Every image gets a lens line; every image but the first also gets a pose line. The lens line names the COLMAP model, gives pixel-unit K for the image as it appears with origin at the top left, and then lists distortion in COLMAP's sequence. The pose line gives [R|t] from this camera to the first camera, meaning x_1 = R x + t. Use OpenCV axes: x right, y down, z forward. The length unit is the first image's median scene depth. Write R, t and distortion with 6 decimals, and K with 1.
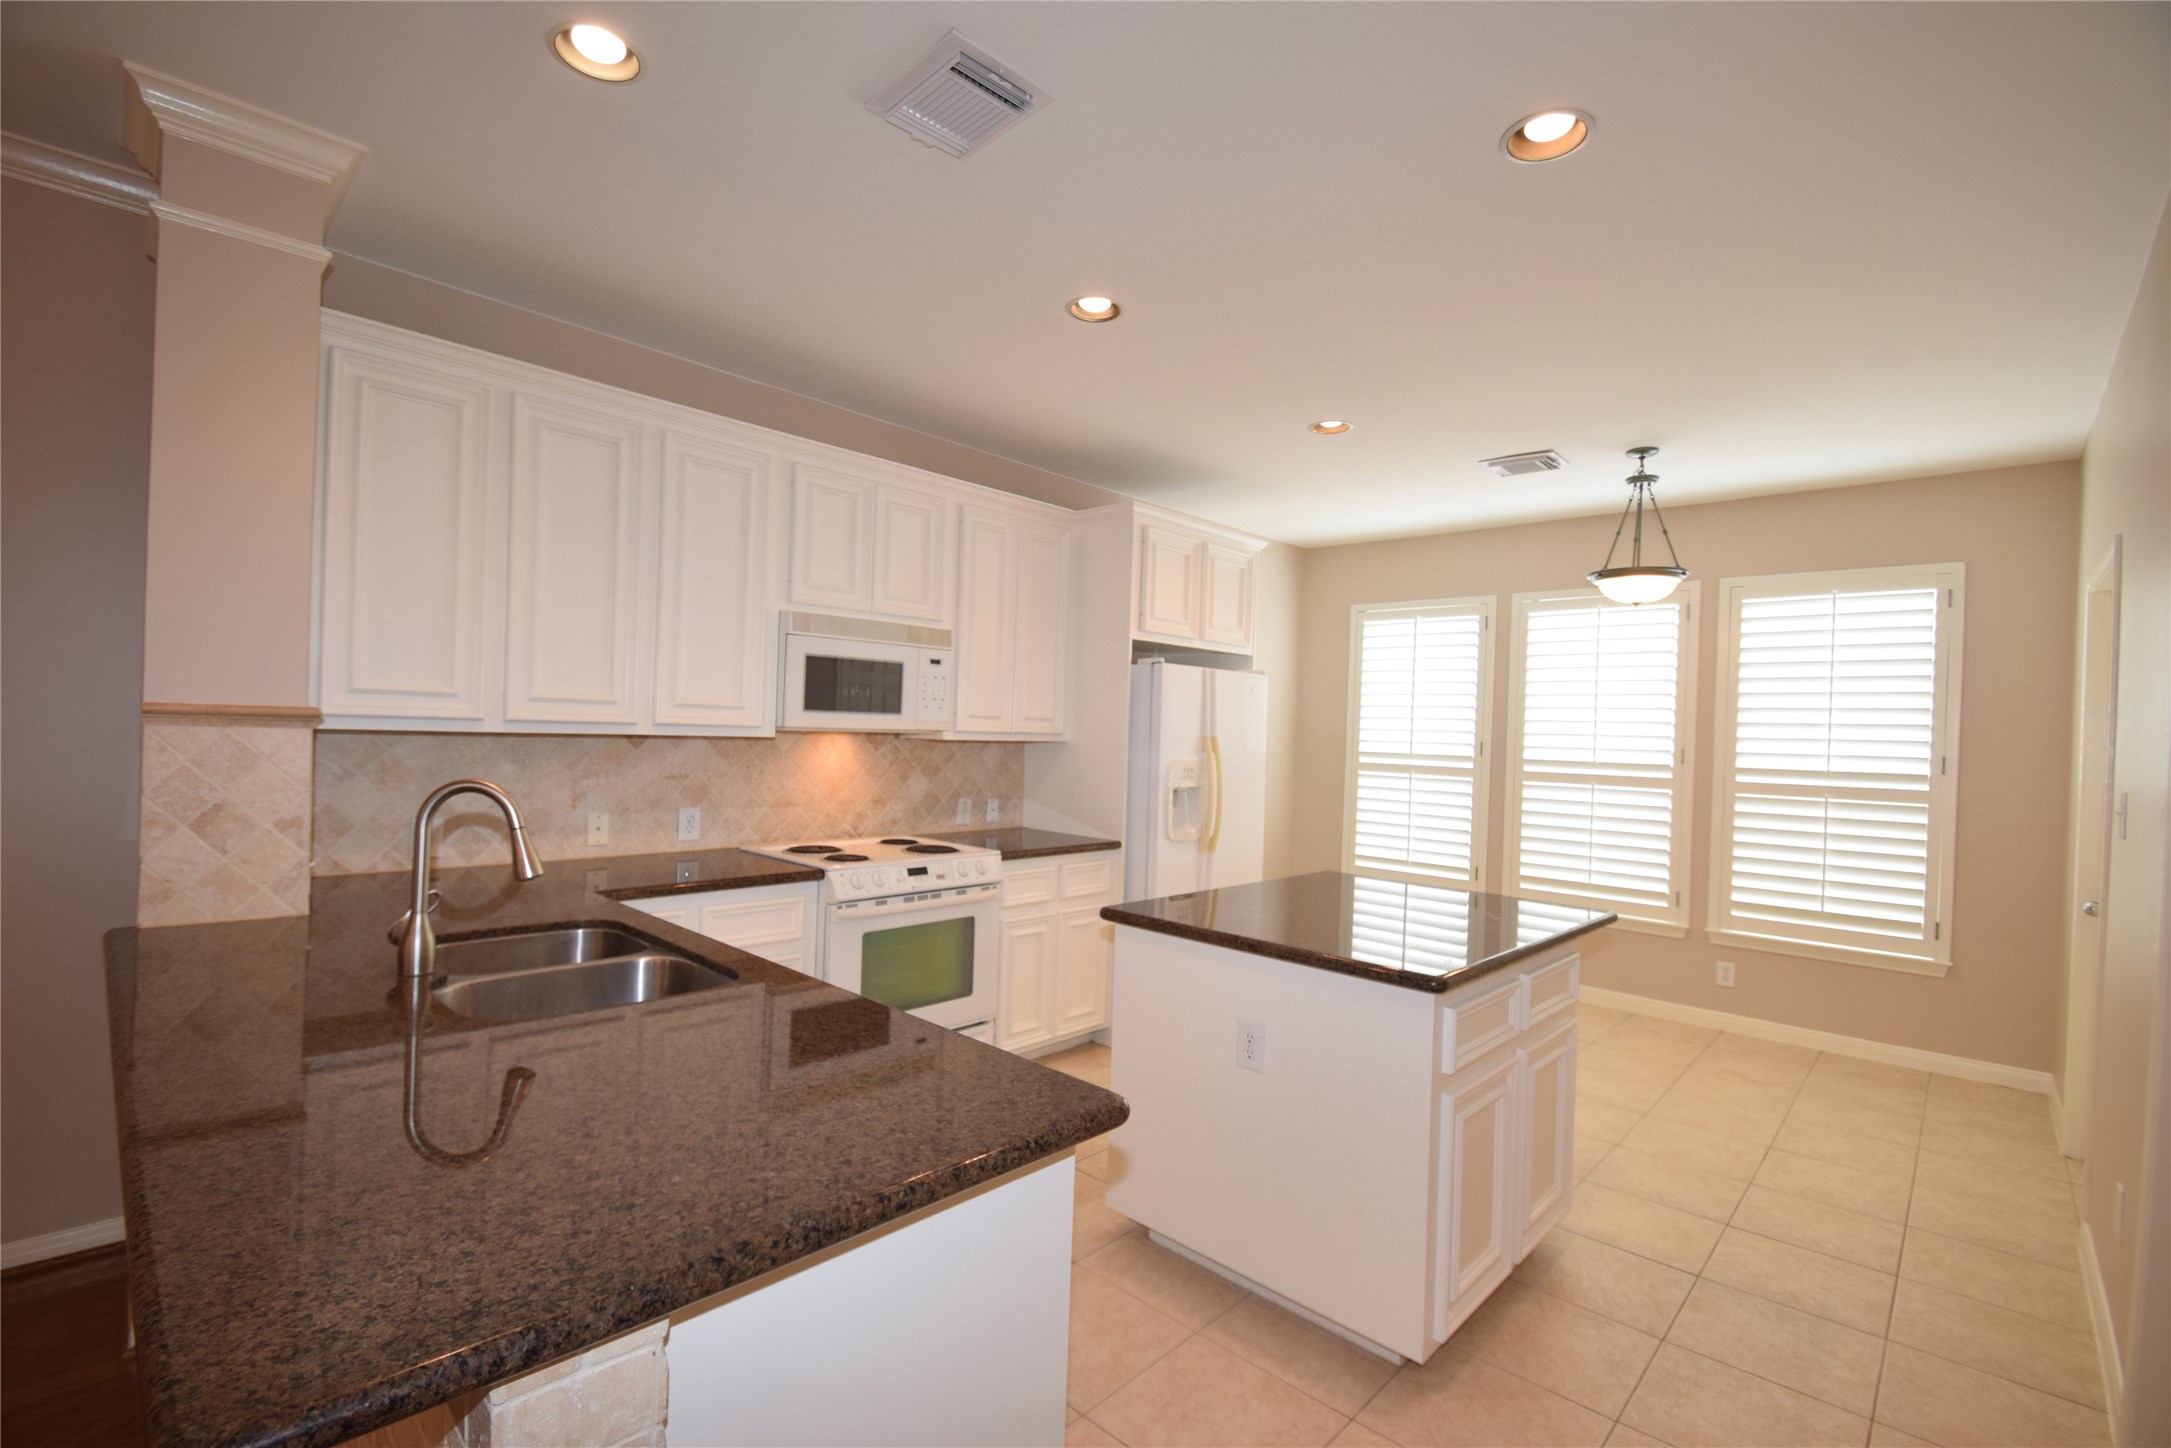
lens RADIAL K [[966.5, 0, 1075.2], [0, 966.5, 725.0], [0, 0, 1]] dist [-0.004321, -0.001522]
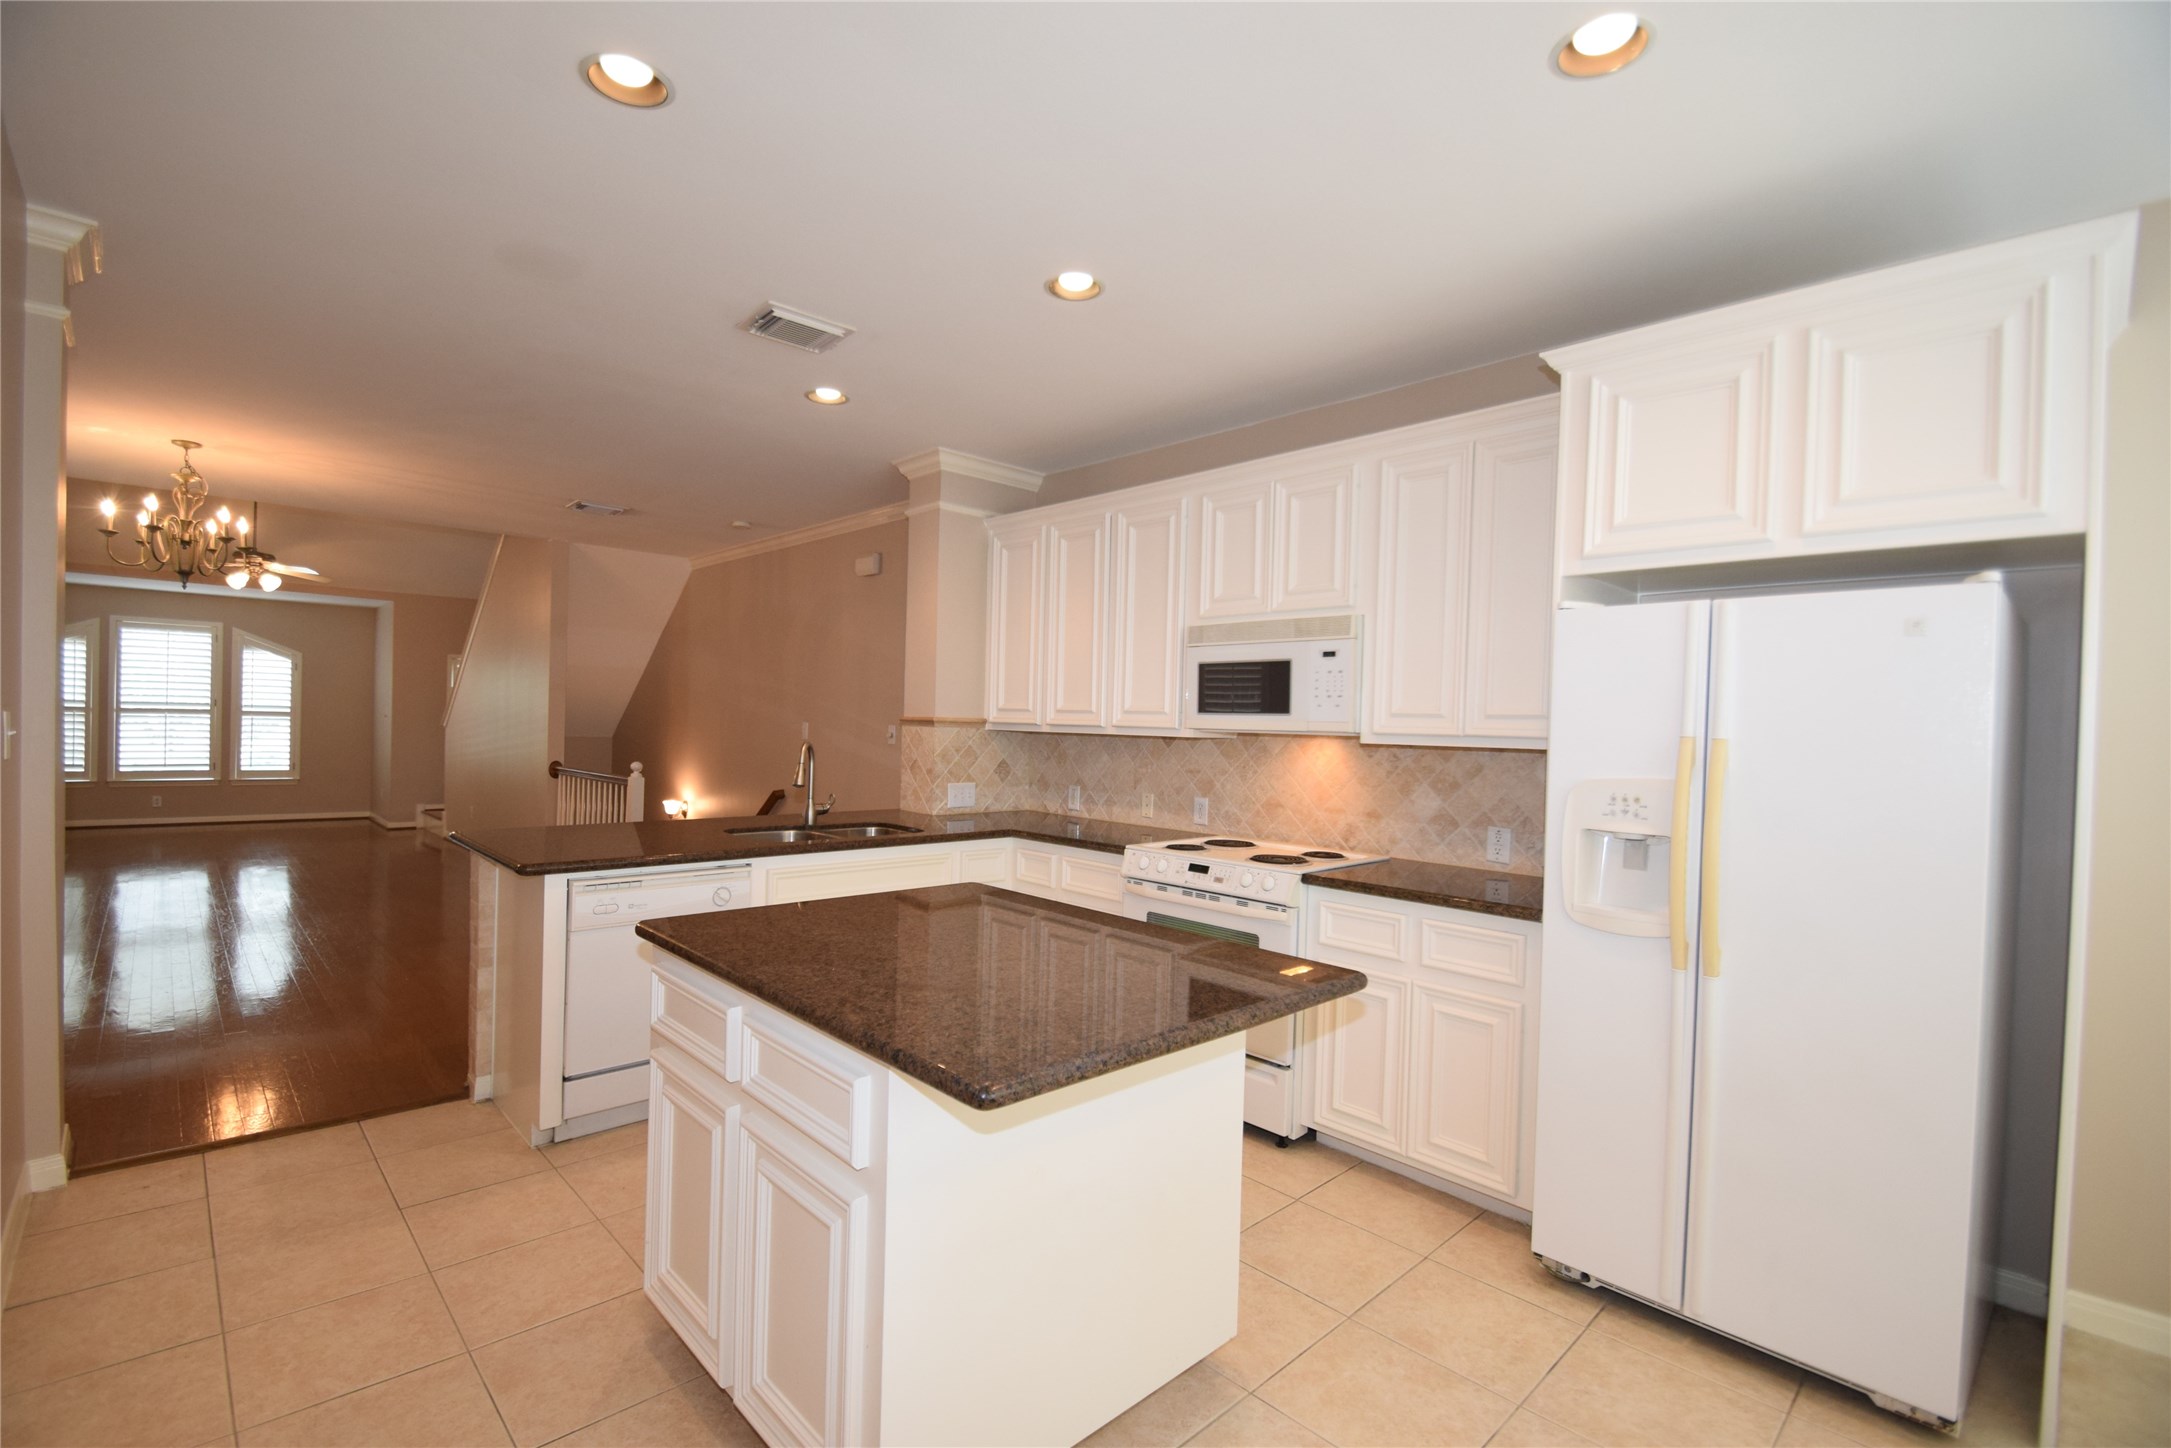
lens RADIAL K [[966.5, 0, 1051.9], [0, 966.5, 727.7], [0, 0, 1]] dist [-0.004321, -0.001522]
pose [[-0.070584, -0.031240, -0.997017, 0.828455], [-0.027306, 0.999195, -0.029375, 0.038582], [0.997132, 0.025151, -0.071380, 0.893829]]
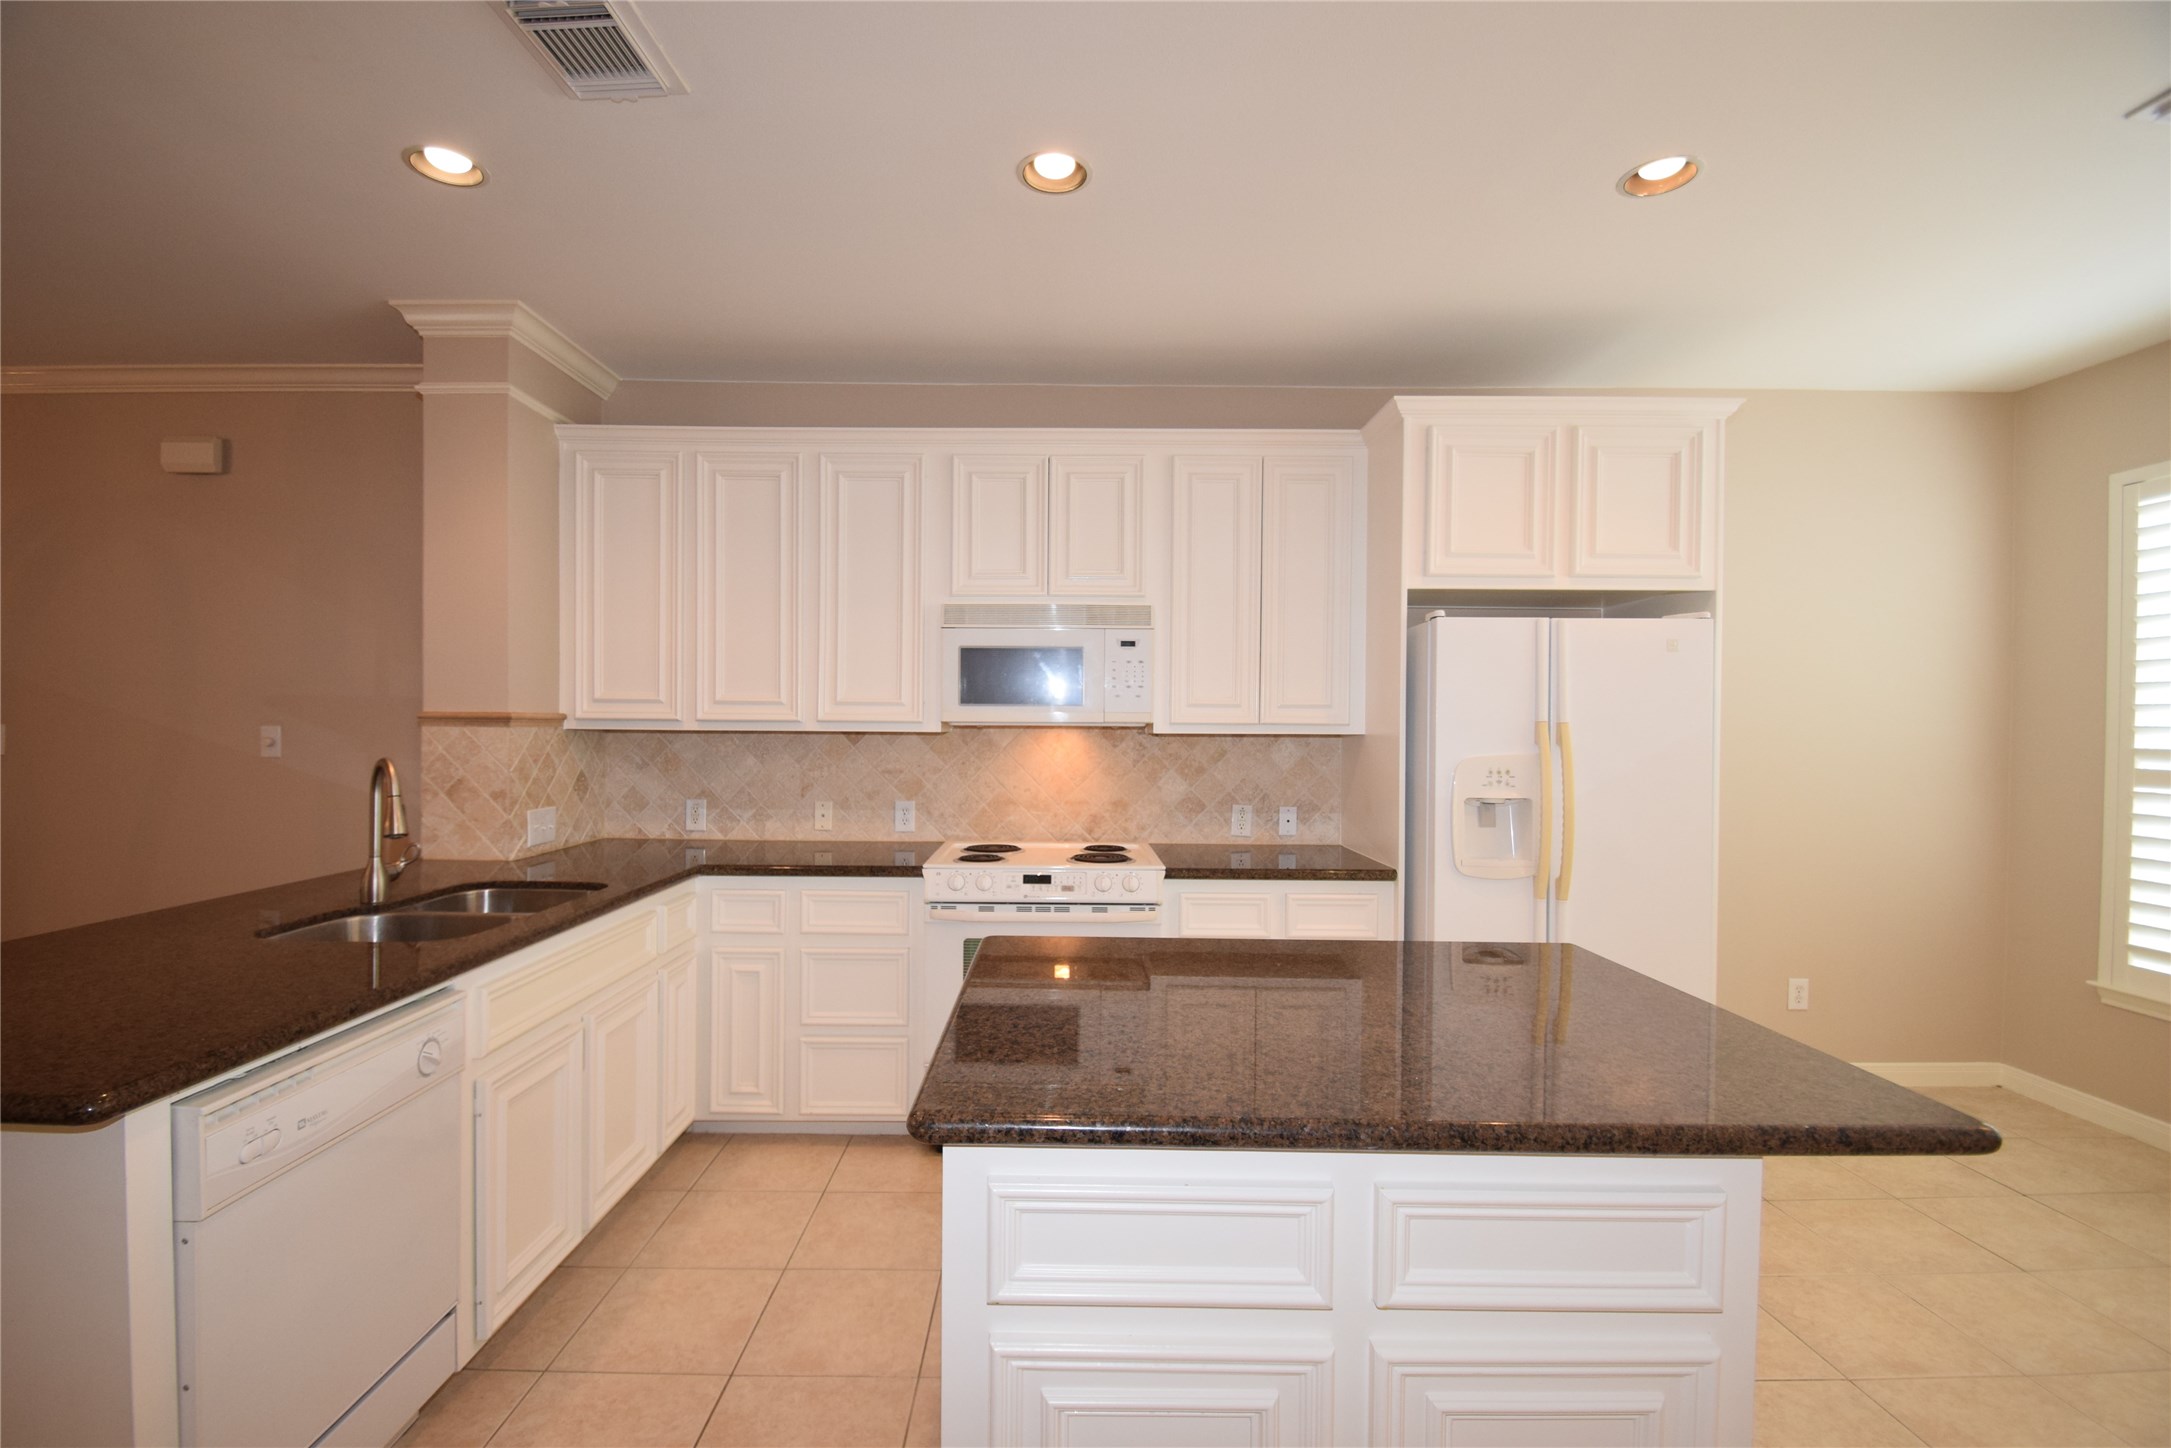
lens RADIAL K [[966.5, 0, 1063.6], [0, 966.5, 734.8], [0, 0, 1]] dist [-0.004321, -0.001522]
pose [[0.685416, -0.019778, -0.727883, 0.492661], [0.017143, 0.999792, -0.011024, 0.027867], [0.727949, -0.004922, 0.685613, 0.397371]]
